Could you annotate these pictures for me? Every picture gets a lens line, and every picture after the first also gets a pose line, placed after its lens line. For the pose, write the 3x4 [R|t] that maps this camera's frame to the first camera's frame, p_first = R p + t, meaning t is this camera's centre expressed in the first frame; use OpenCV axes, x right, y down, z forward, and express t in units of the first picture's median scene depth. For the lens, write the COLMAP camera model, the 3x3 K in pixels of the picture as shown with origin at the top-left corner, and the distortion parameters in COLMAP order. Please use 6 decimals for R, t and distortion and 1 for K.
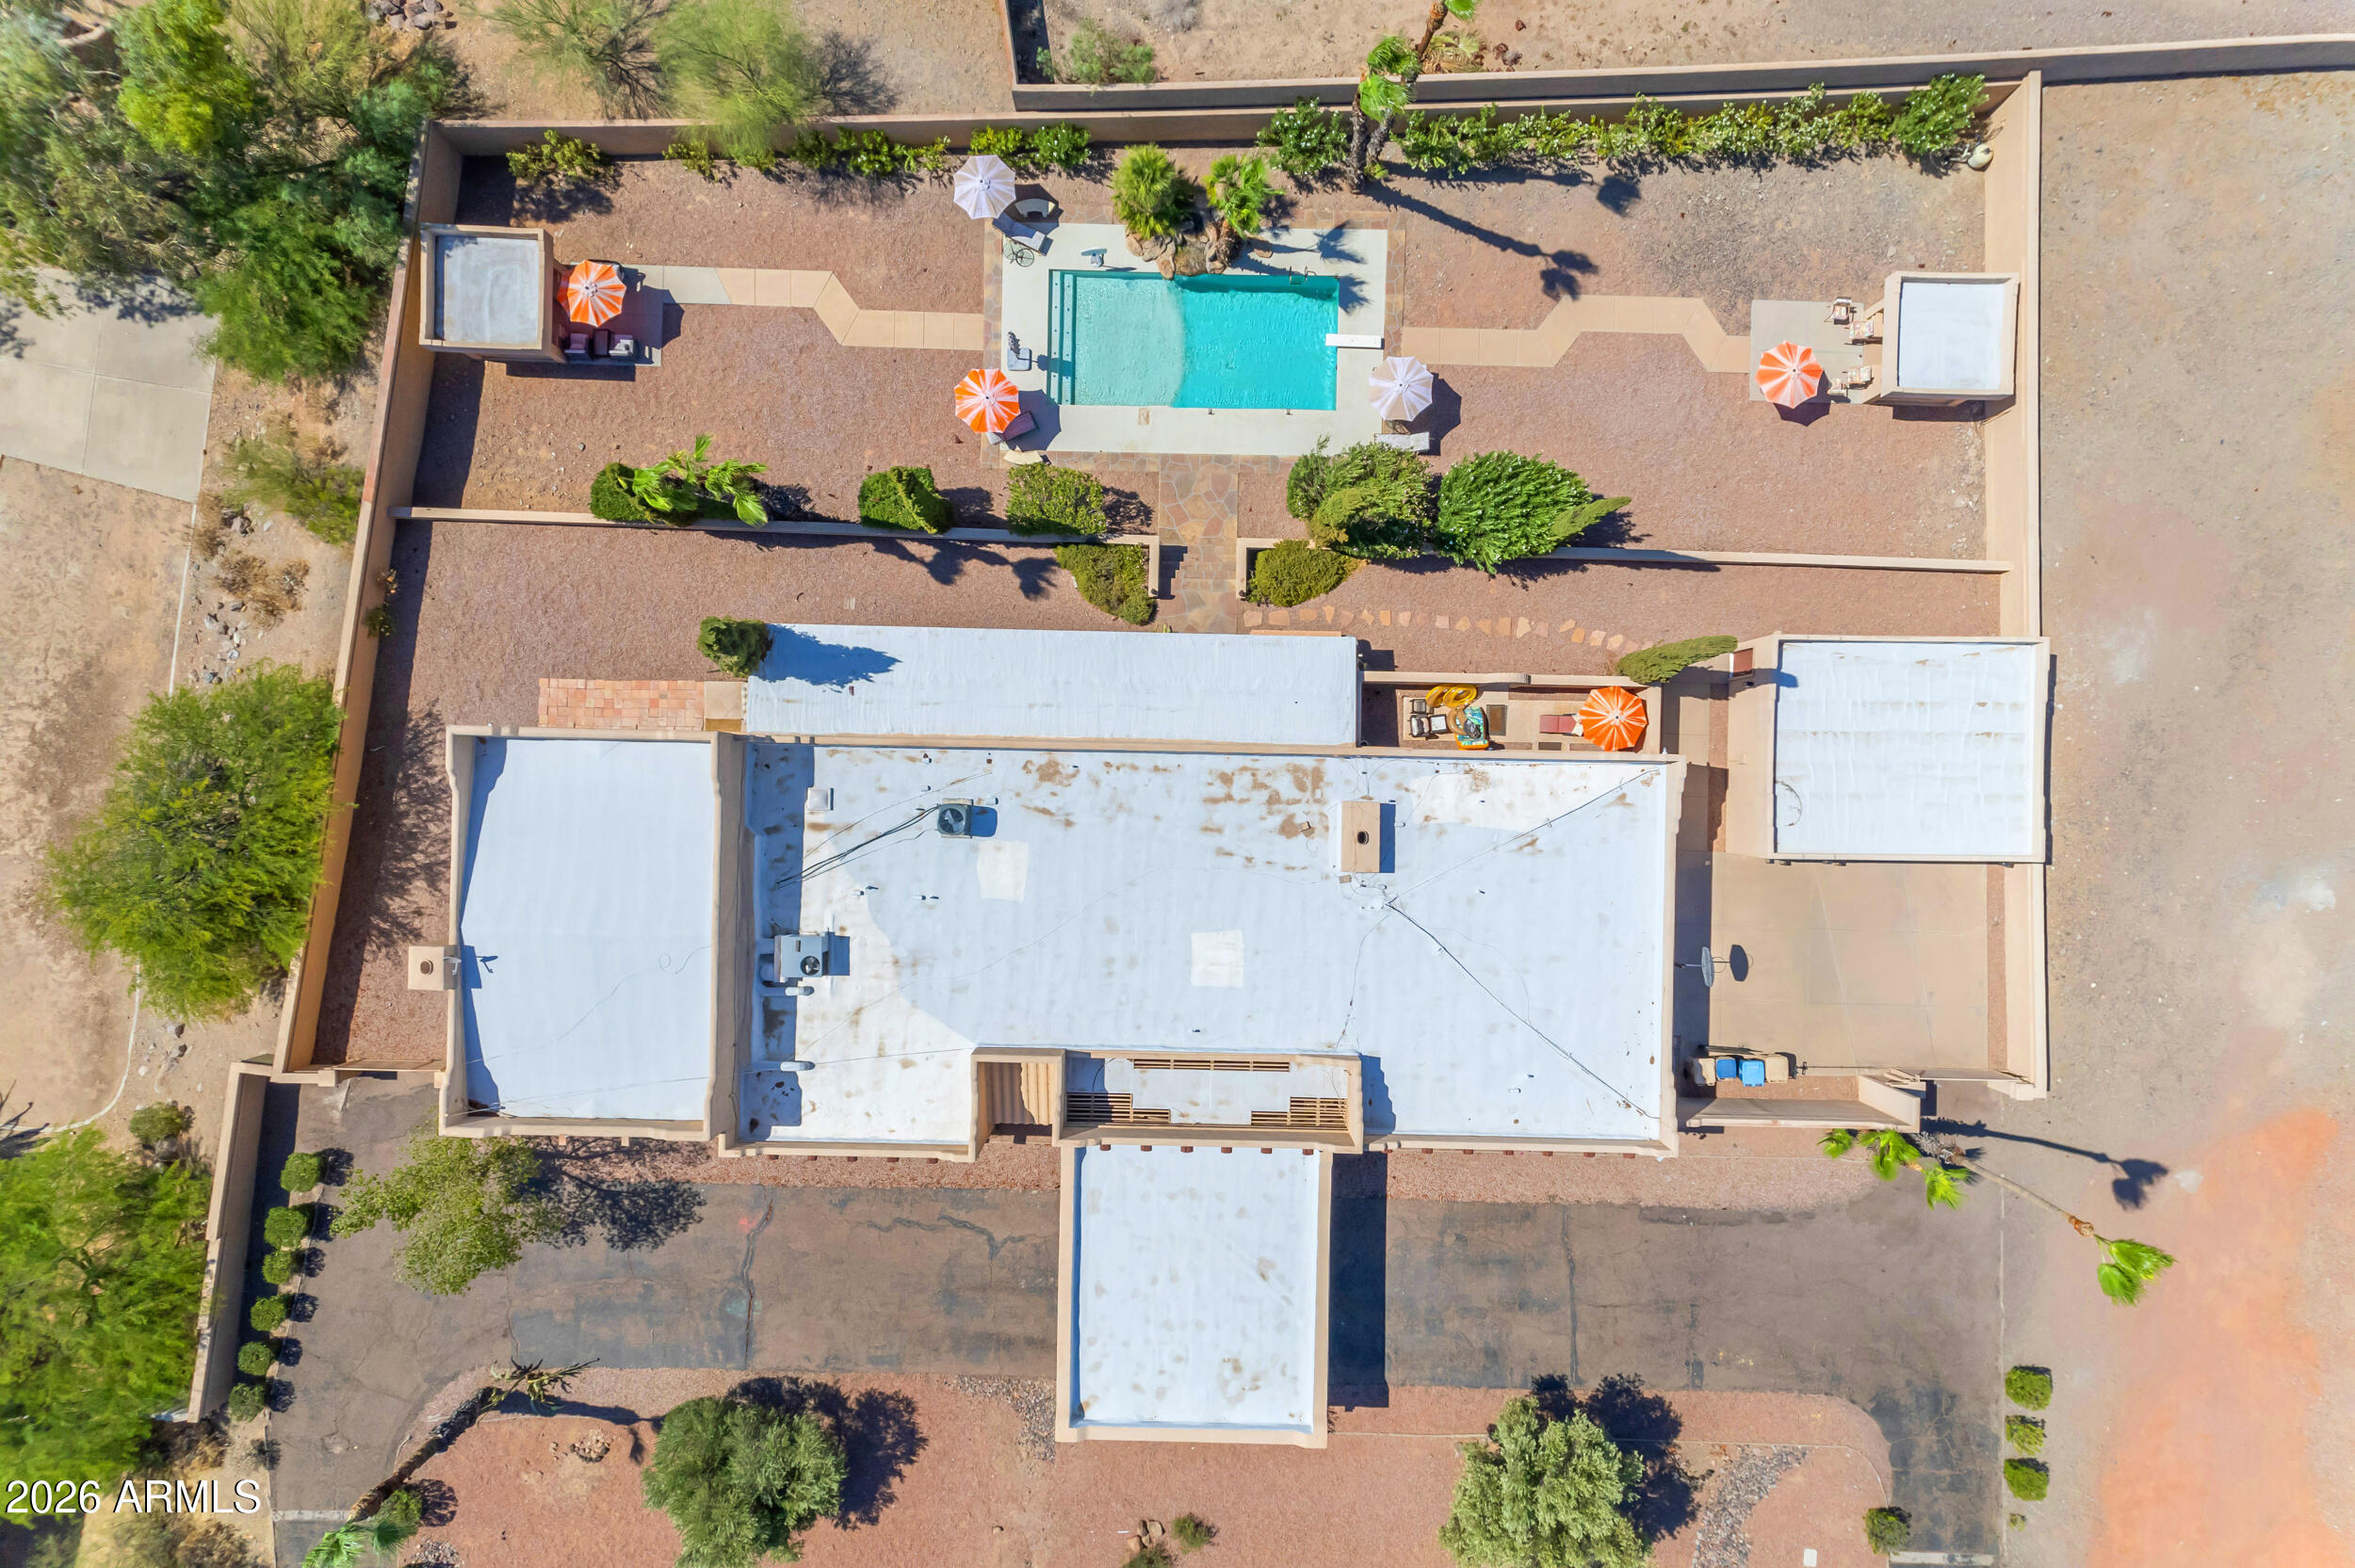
lens RADIAL K [[1468.0, 0, 1177.5], [0, 1468.0, 784.0], [0, 0, 1]] dist [0.003564, 0.051900]
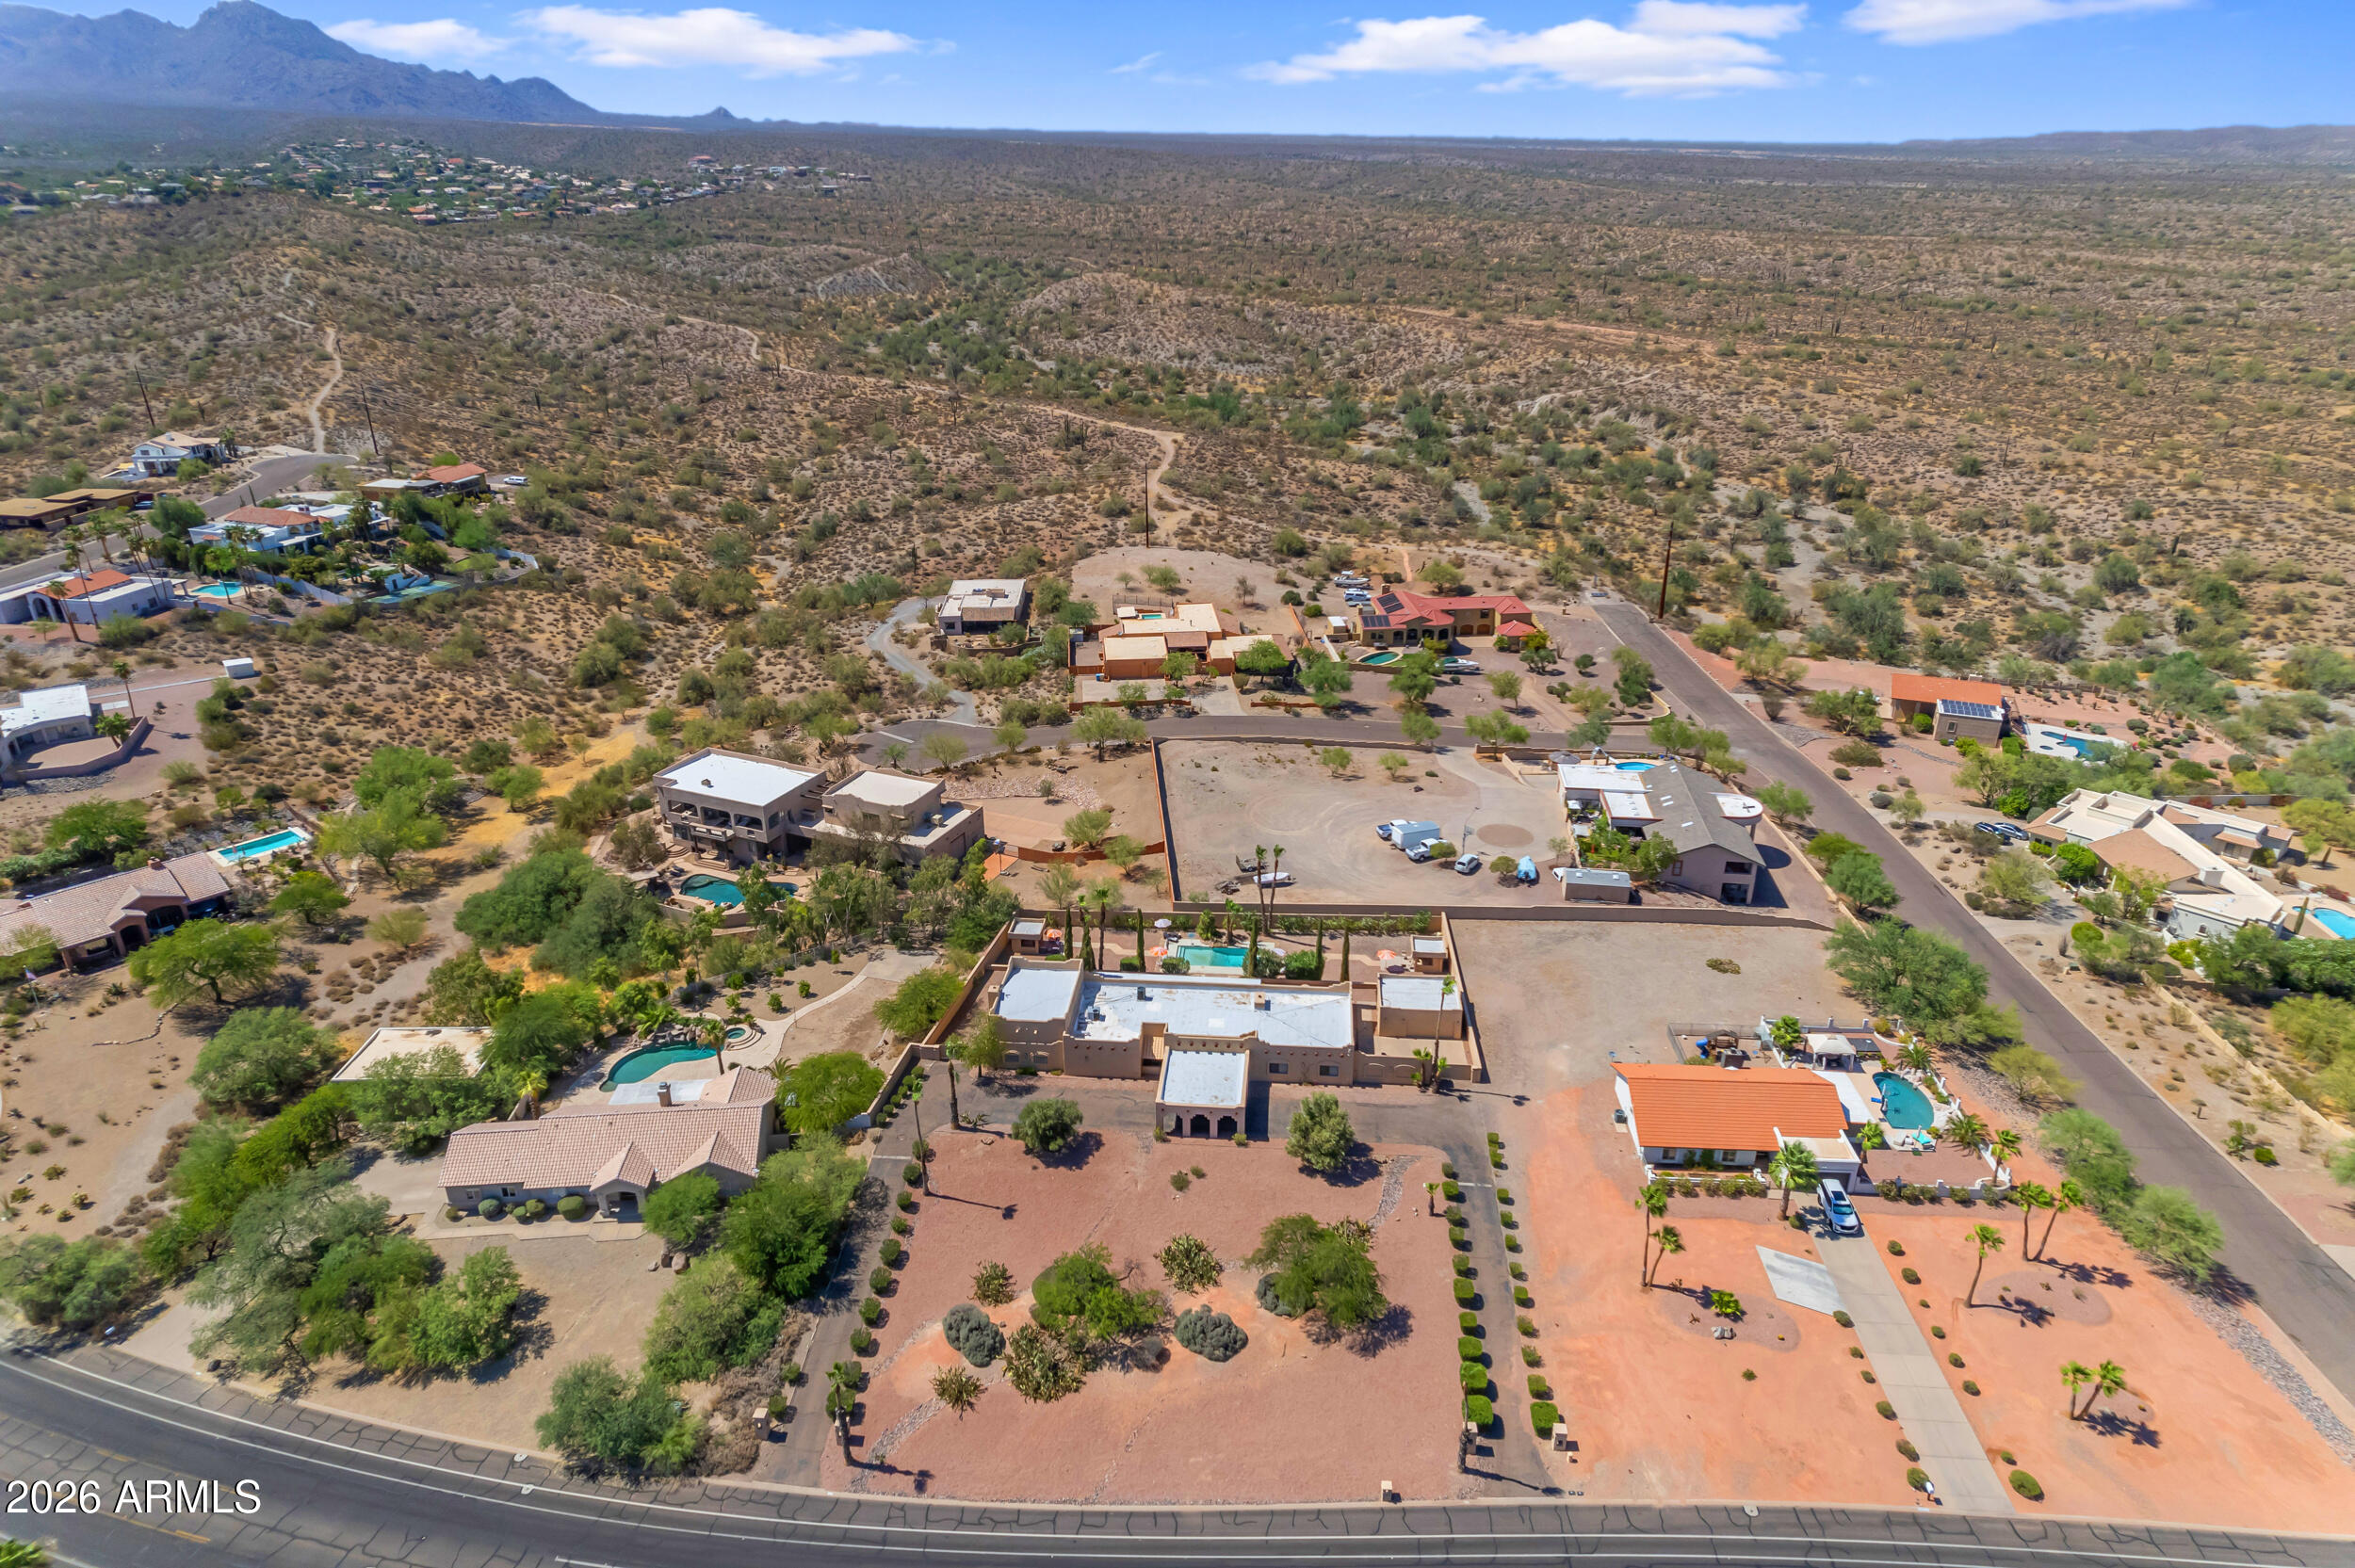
lens RADIAL K [[1468.0, 0, 1177.5], [0, 1468.0, 784.0], [0, 0, 1]] dist [0.003564, 0.051900]
pose [[0.997508, 0.022461, -0.066881, 0.141323], [-0.070398, 0.379455, -0.922528, 2.808930], [0.004658, 0.924938, 0.380090, -0.711889]]
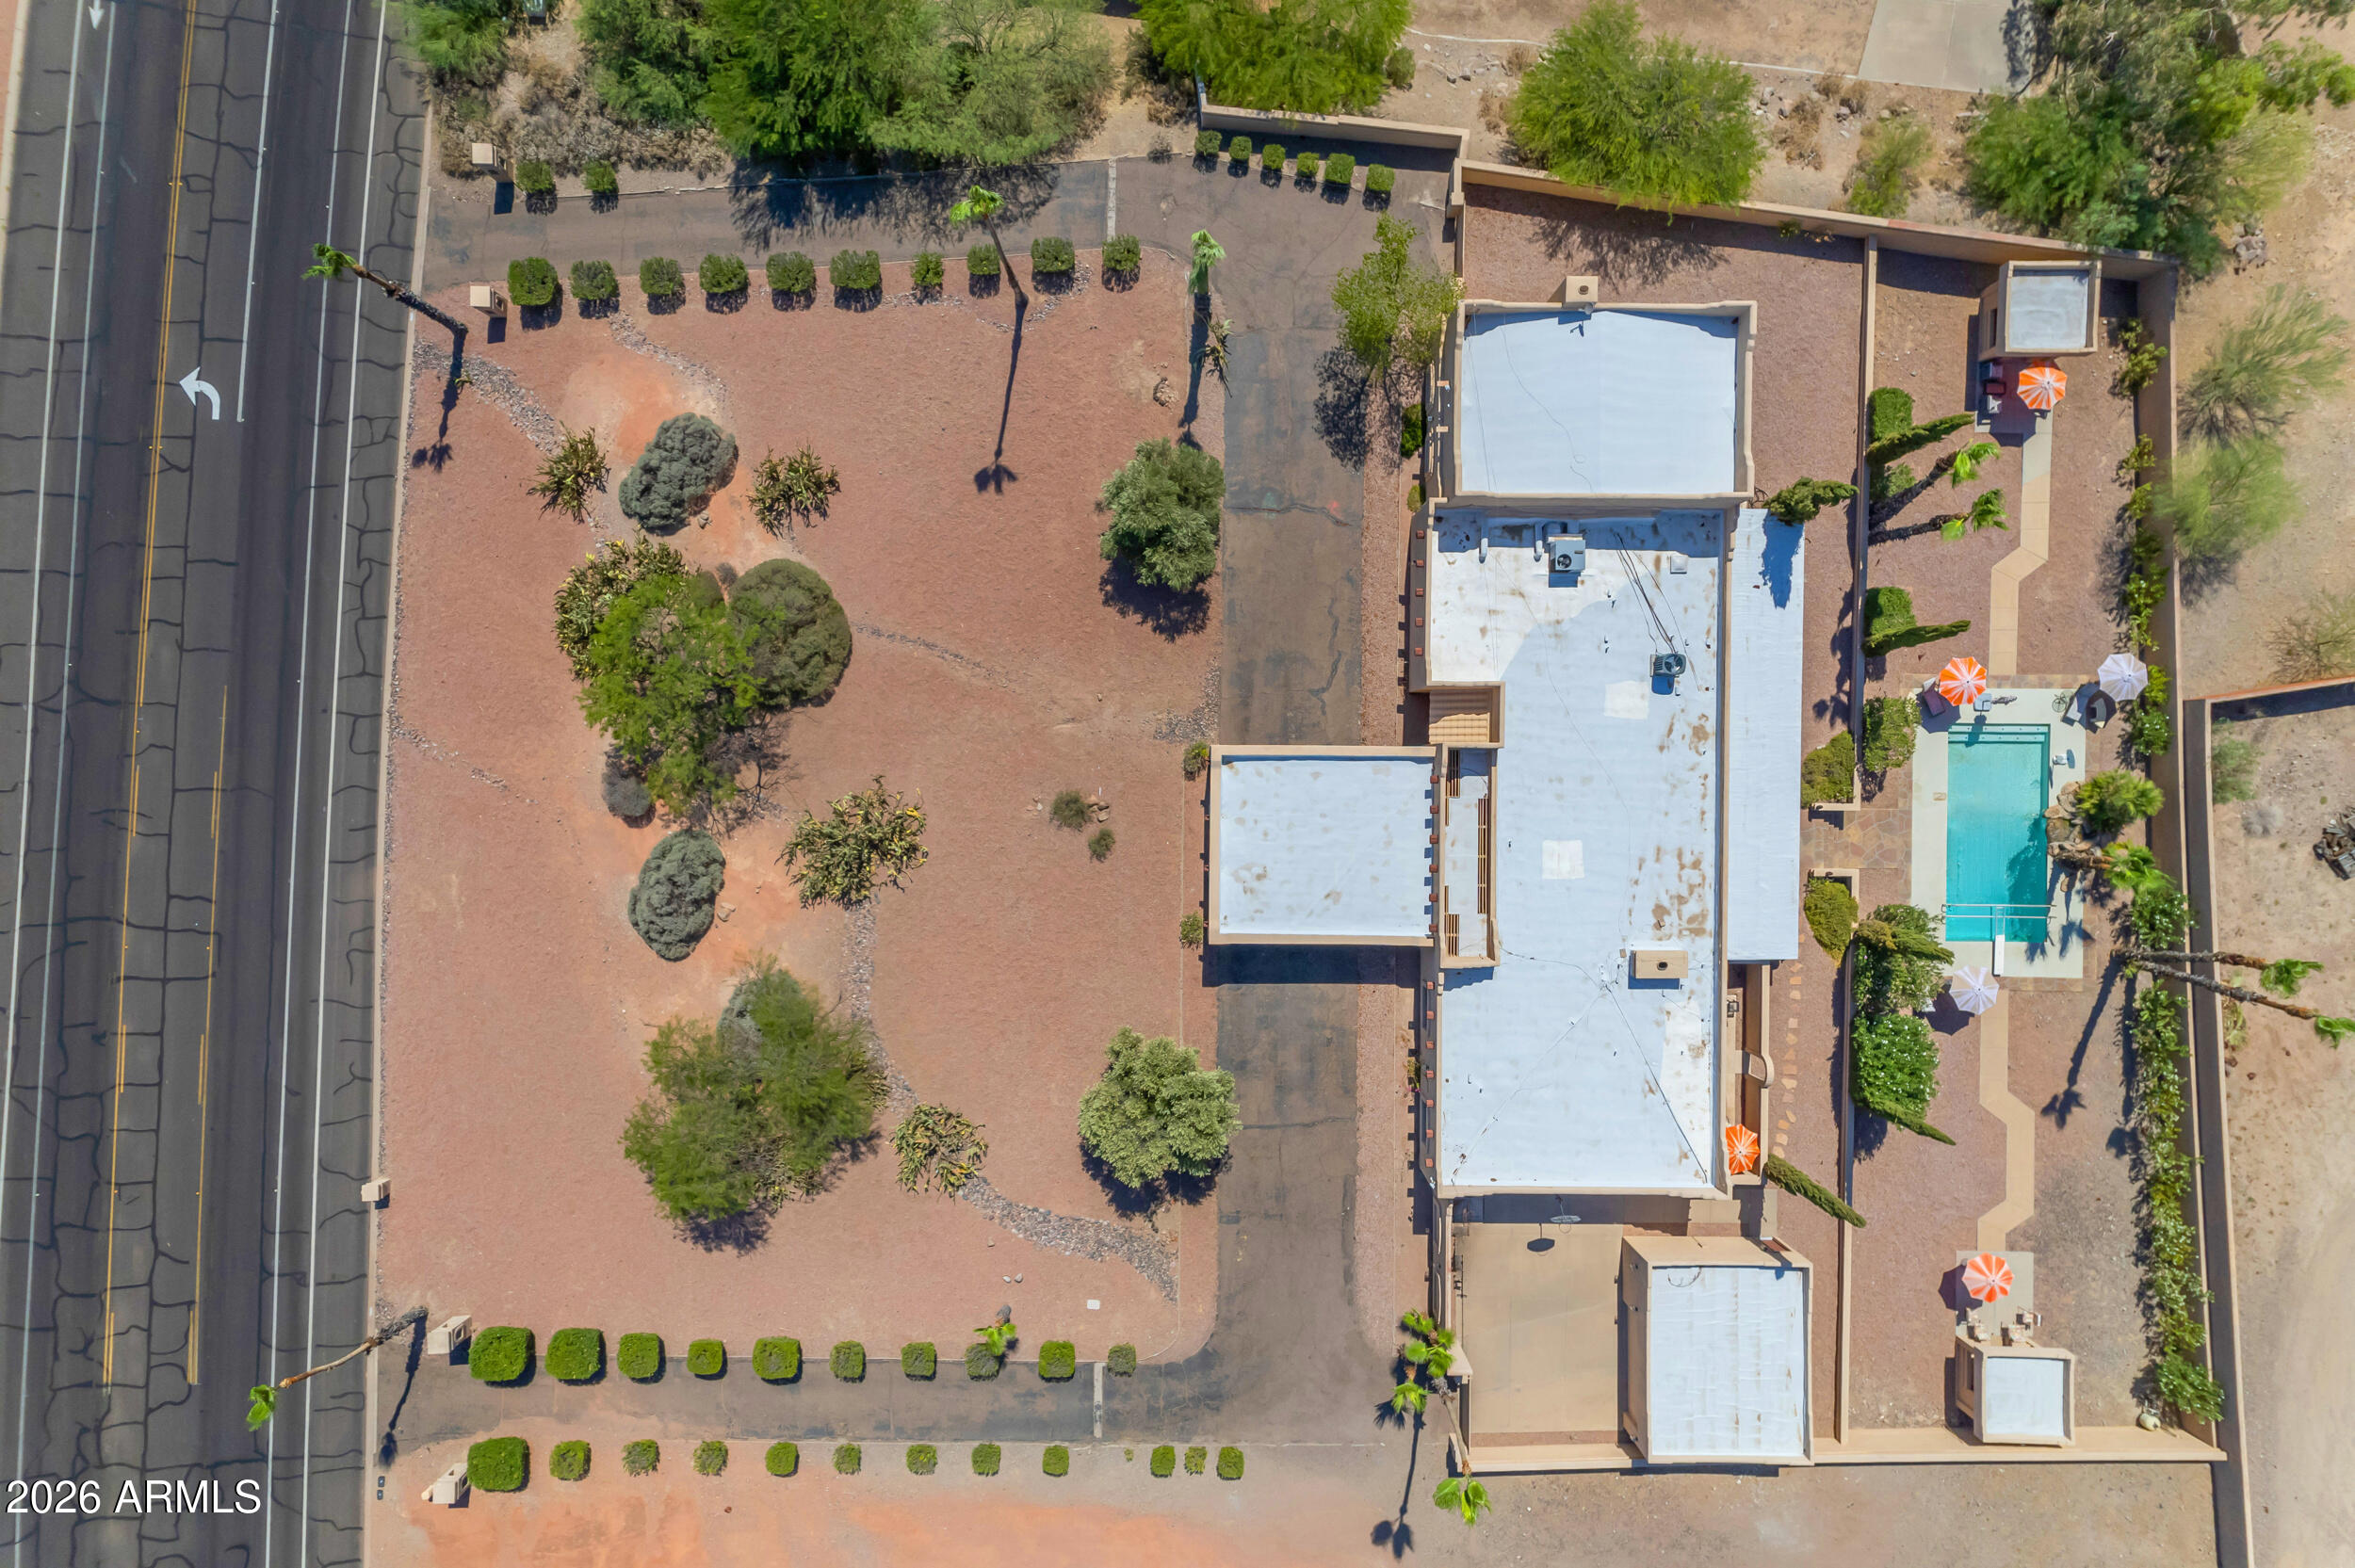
lens RADIAL K [[1468.0, 0, 1177.5], [0, 1468.0, 784.0], [0, 0, 1]] dist [0.003564, 0.051900]
pose [[0.012821, 0.999886, 0.007964, -0.054913], [-0.999788, 0.012947, -0.015980, 0.471142], [-0.016081, -0.007758, 0.999841, -0.331100]]
